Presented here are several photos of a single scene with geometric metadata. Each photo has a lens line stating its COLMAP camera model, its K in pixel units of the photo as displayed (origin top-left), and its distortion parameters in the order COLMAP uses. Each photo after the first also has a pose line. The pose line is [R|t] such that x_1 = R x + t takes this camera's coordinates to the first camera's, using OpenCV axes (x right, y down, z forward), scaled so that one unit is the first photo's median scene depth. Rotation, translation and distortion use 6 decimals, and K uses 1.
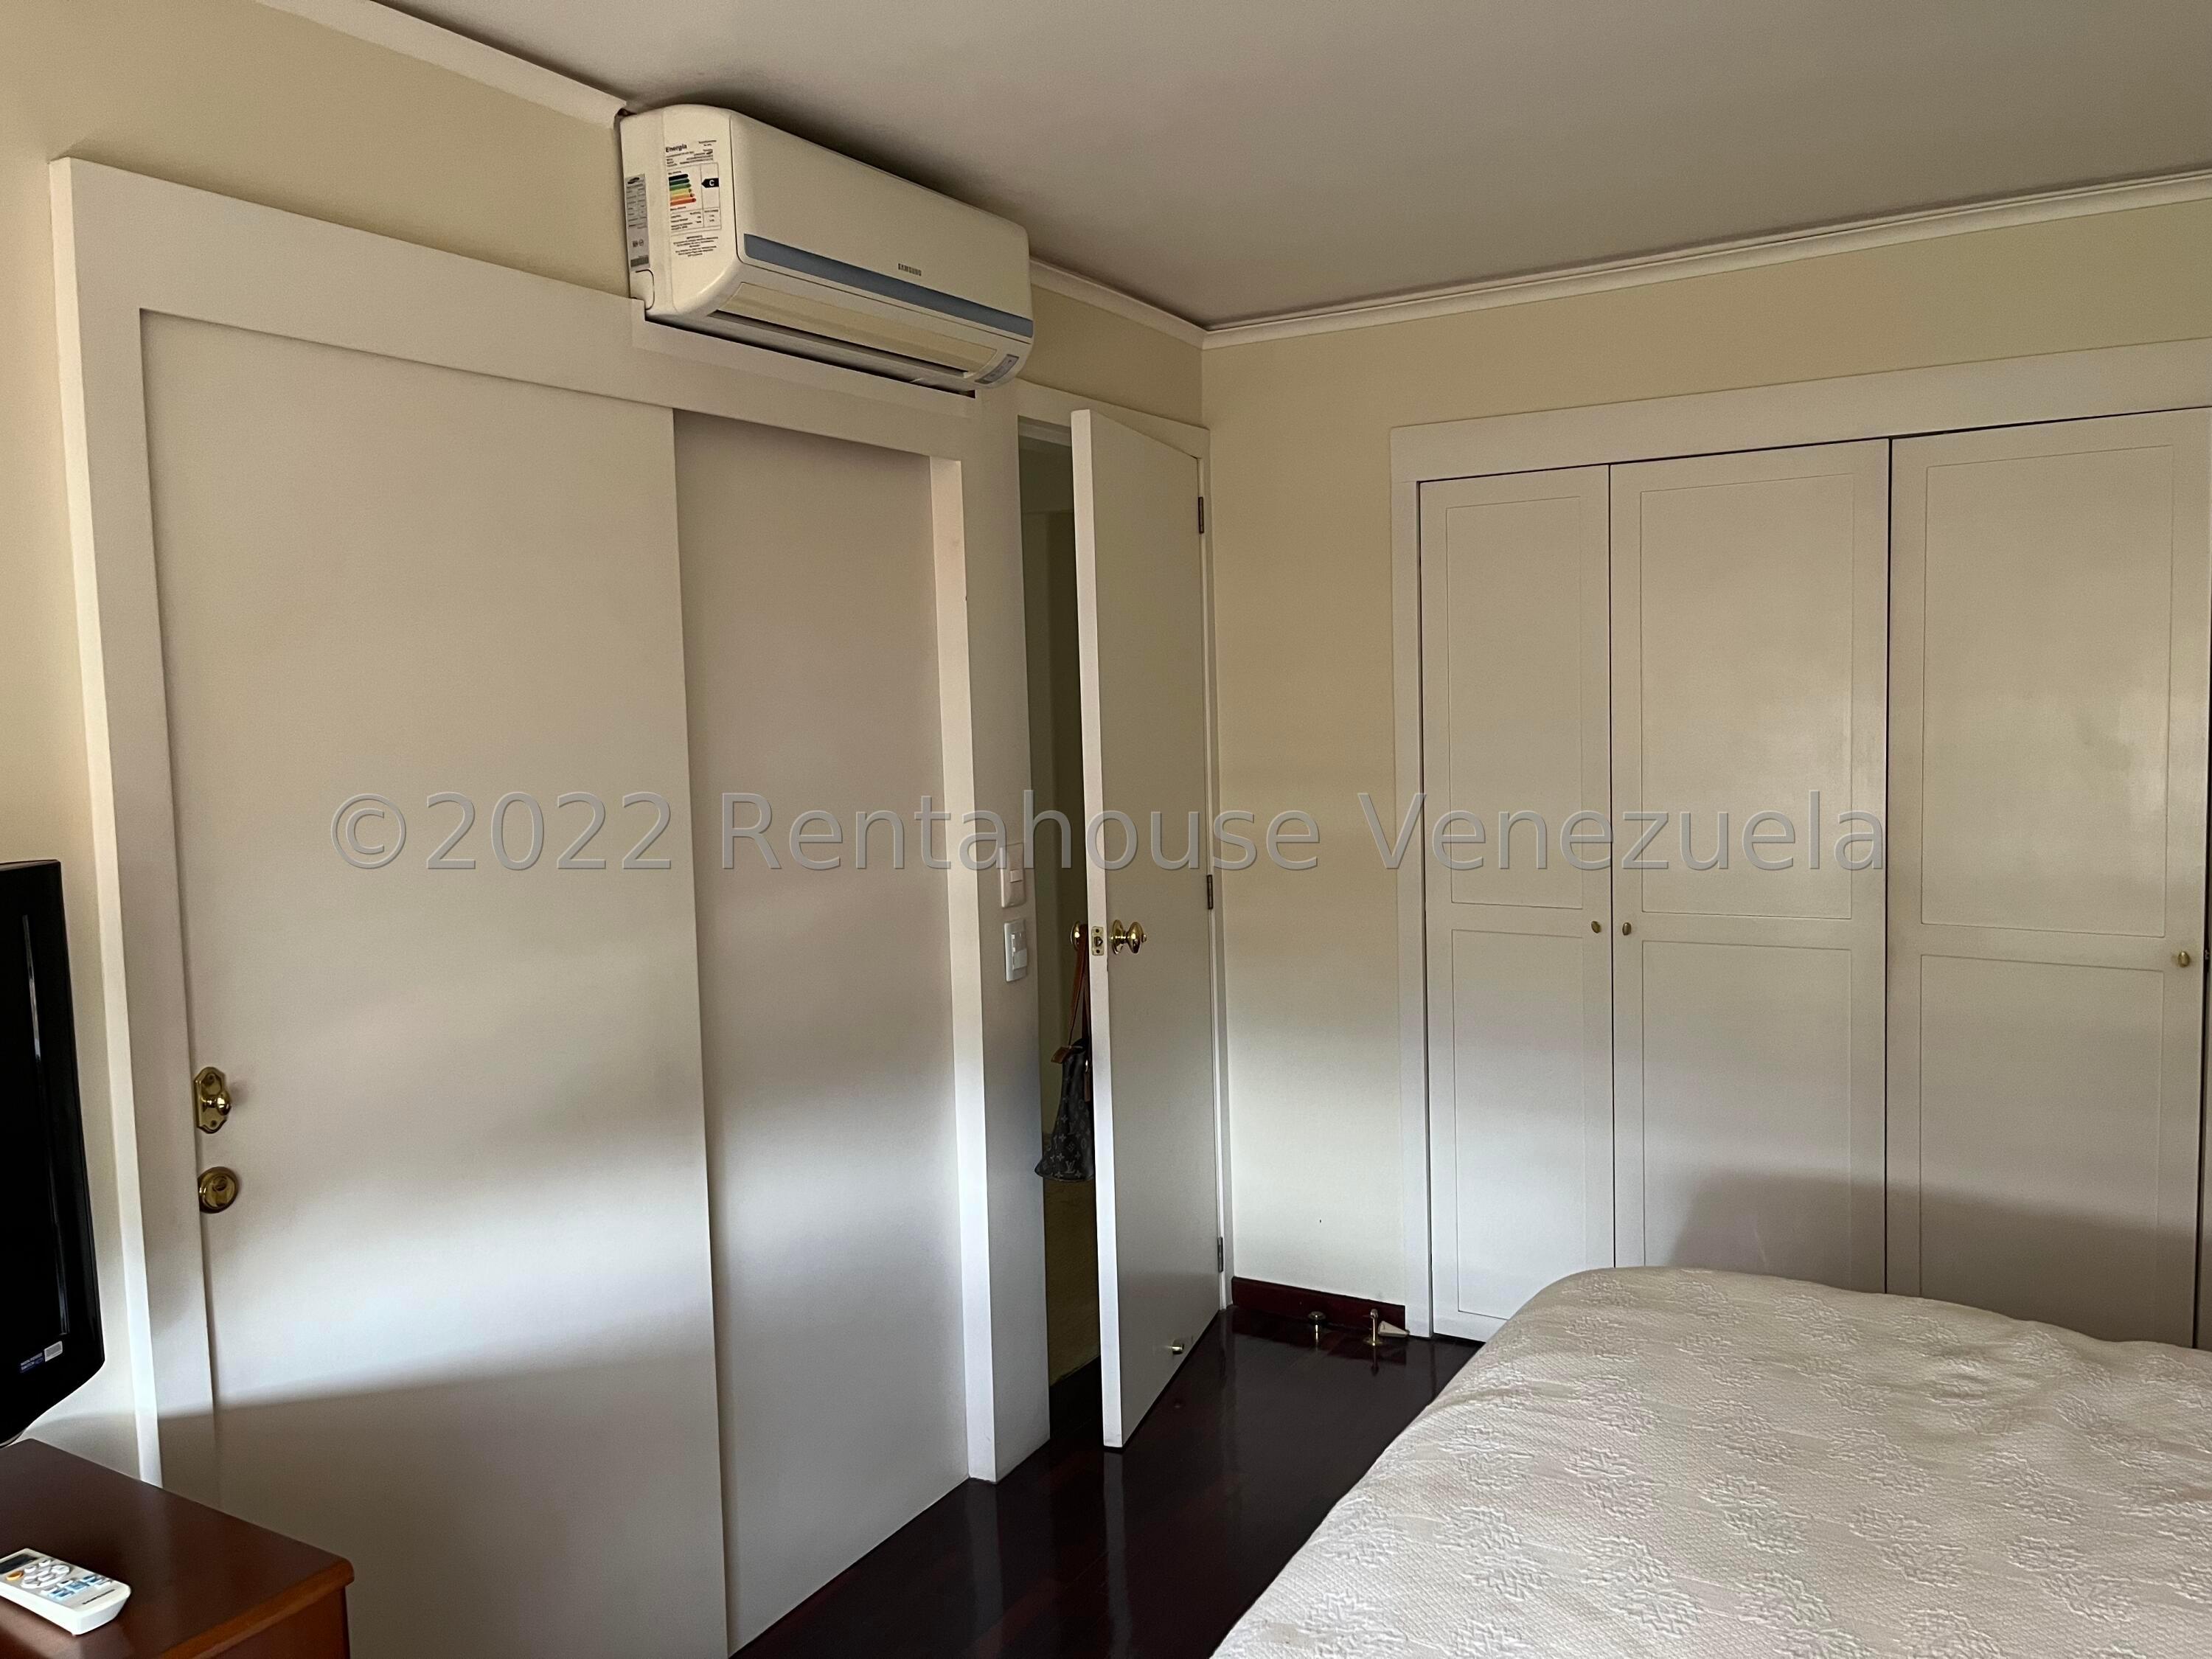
lens RADIAL K [[1678.2, 0, 1096.8], [0, 1678.2, 831.8], [0, 0, 1]] dist [0.066199, -0.090900]
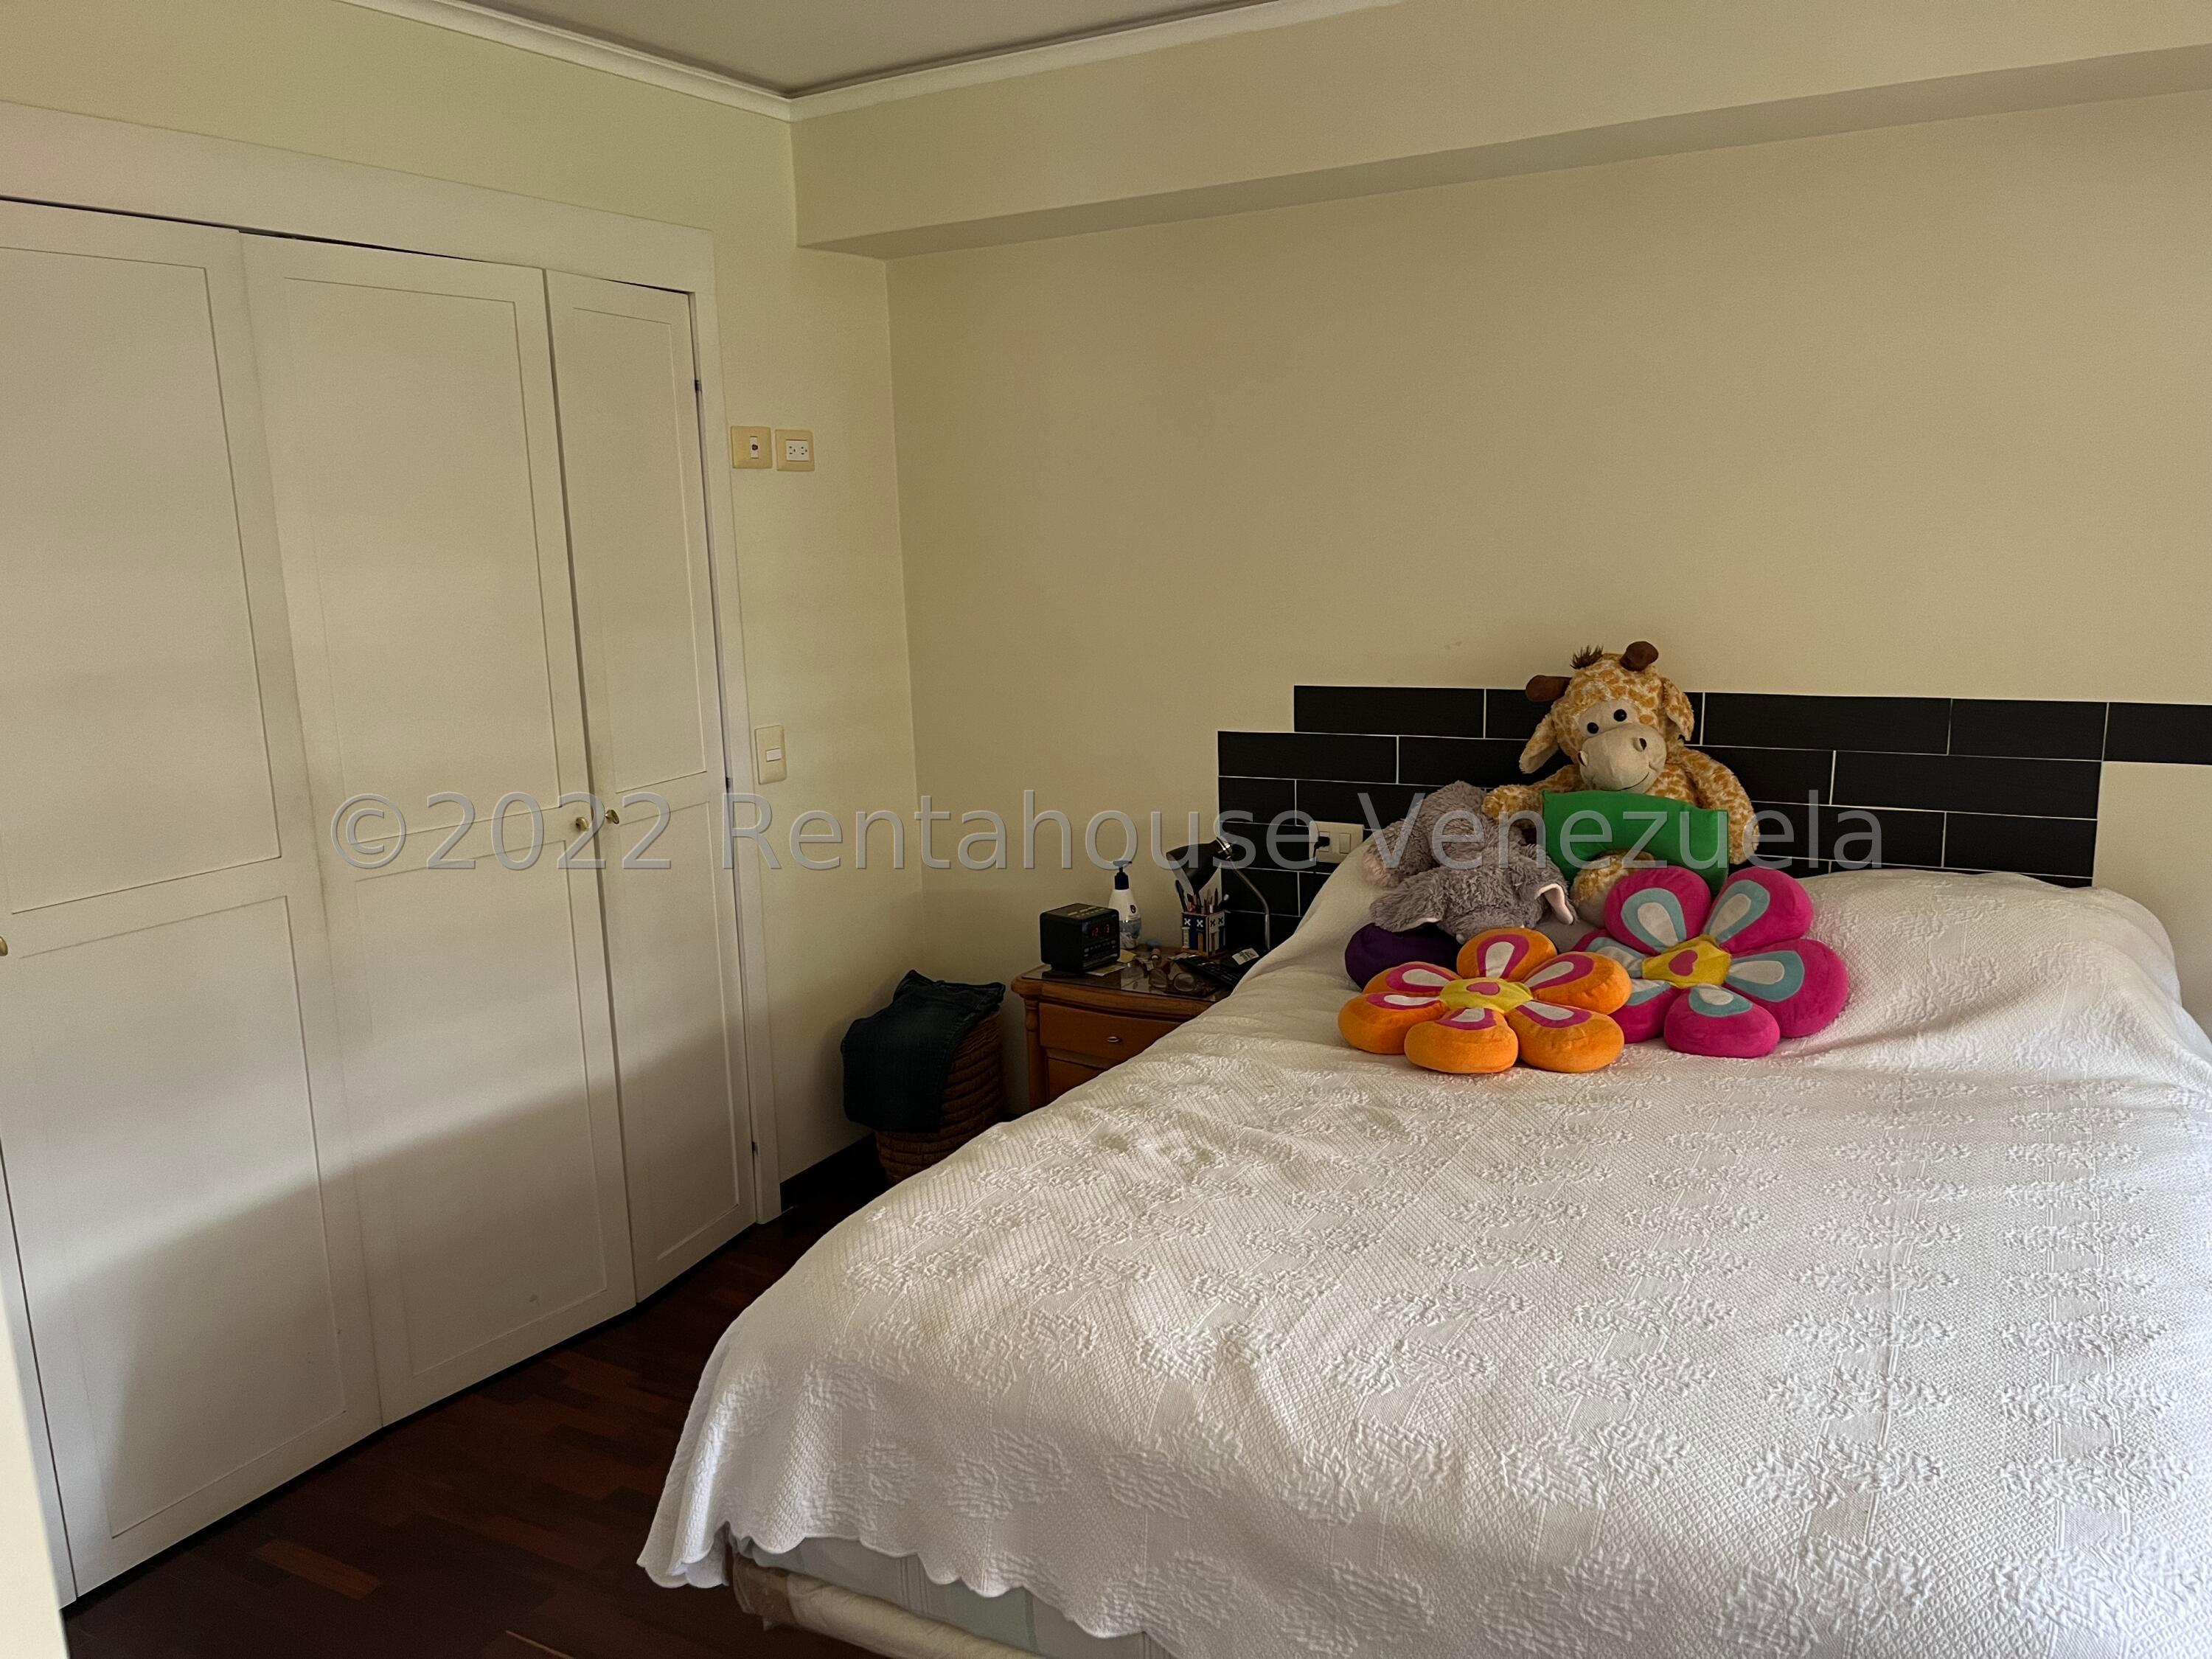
lens RADIAL K [[1678.2, 0, 1096.8], [0, 1678.2, 831.8], [0, 0, 1]] dist [0.066199, -0.090900]
pose [[-0.019767, -0.147697, 0.988835, -0.524902], [0.116000, 0.982010, 0.148996, -0.049256], [-0.993053, 0.117650, -0.002279, 0.992418]]
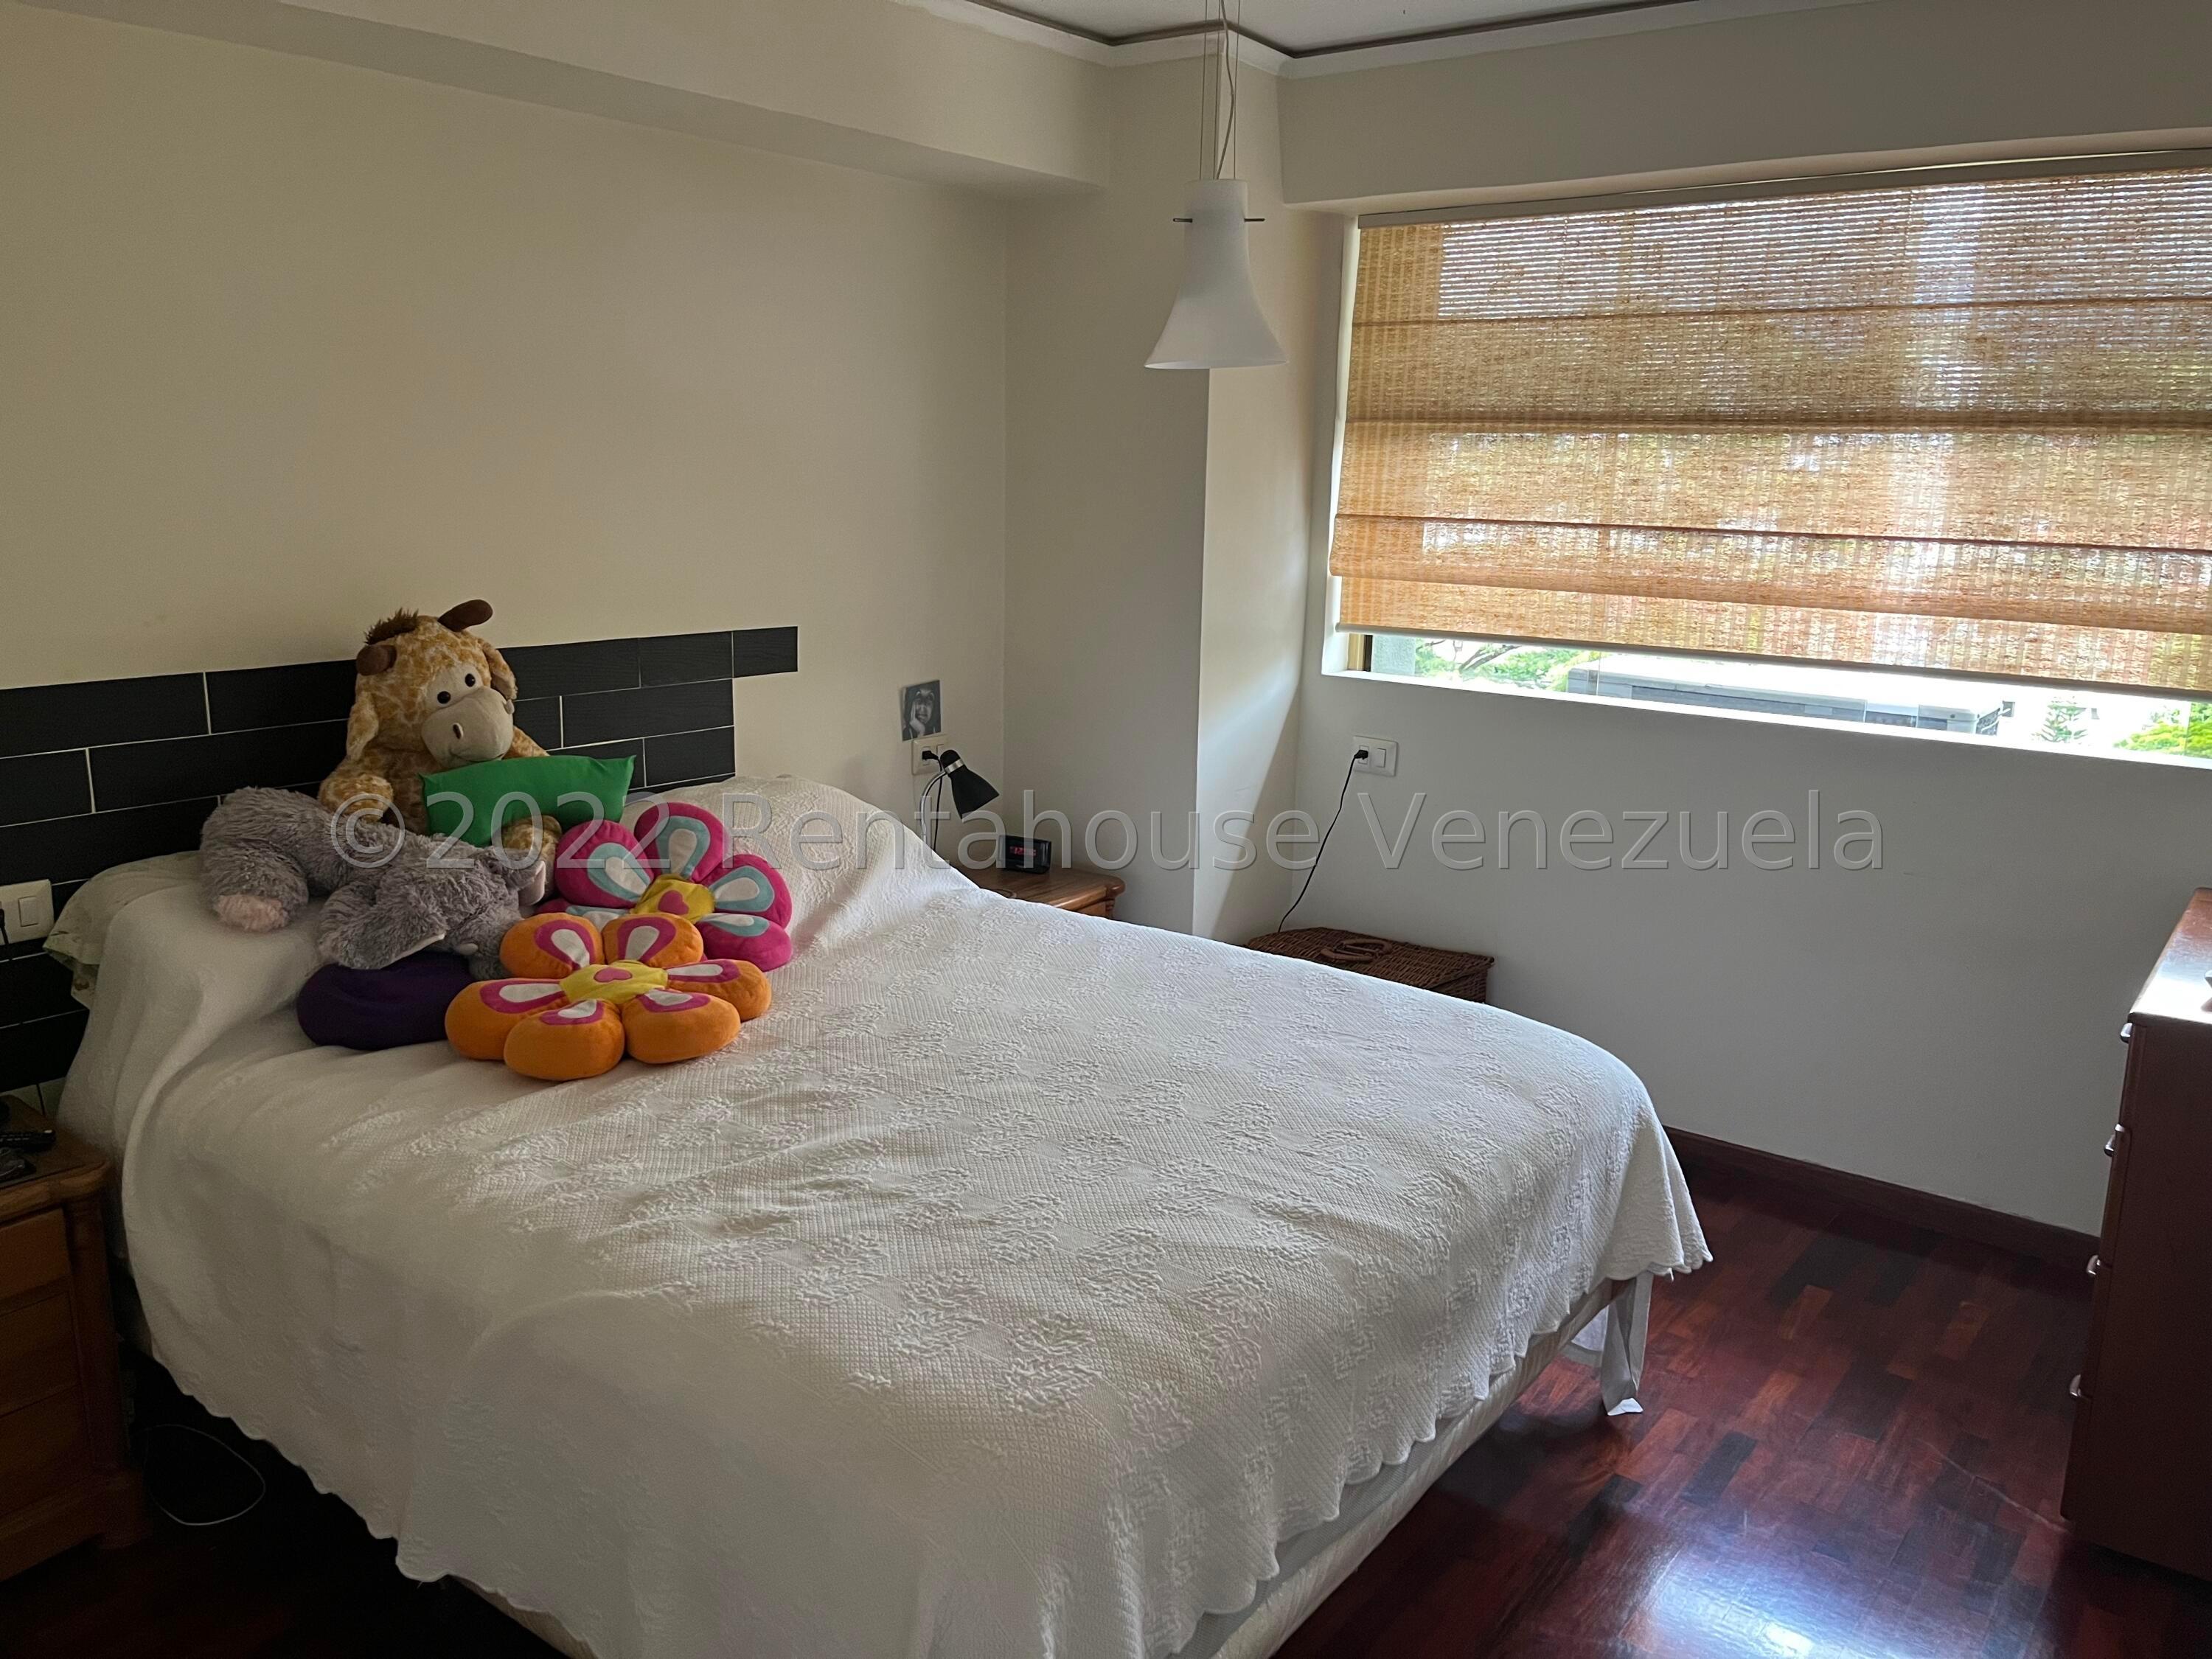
lens RADIAL K [[1678.2, 0, 1096.8], [0, 1678.2, 831.8], [0, 0, 1]] dist [0.066199, -0.090900]
pose [[-0.992493, -0.012561, 0.121651, 0.223267], [0.023821, 0.955805, 0.293035, -0.143749], [-0.119955, 0.293733, -0.948331, 1.758070]]
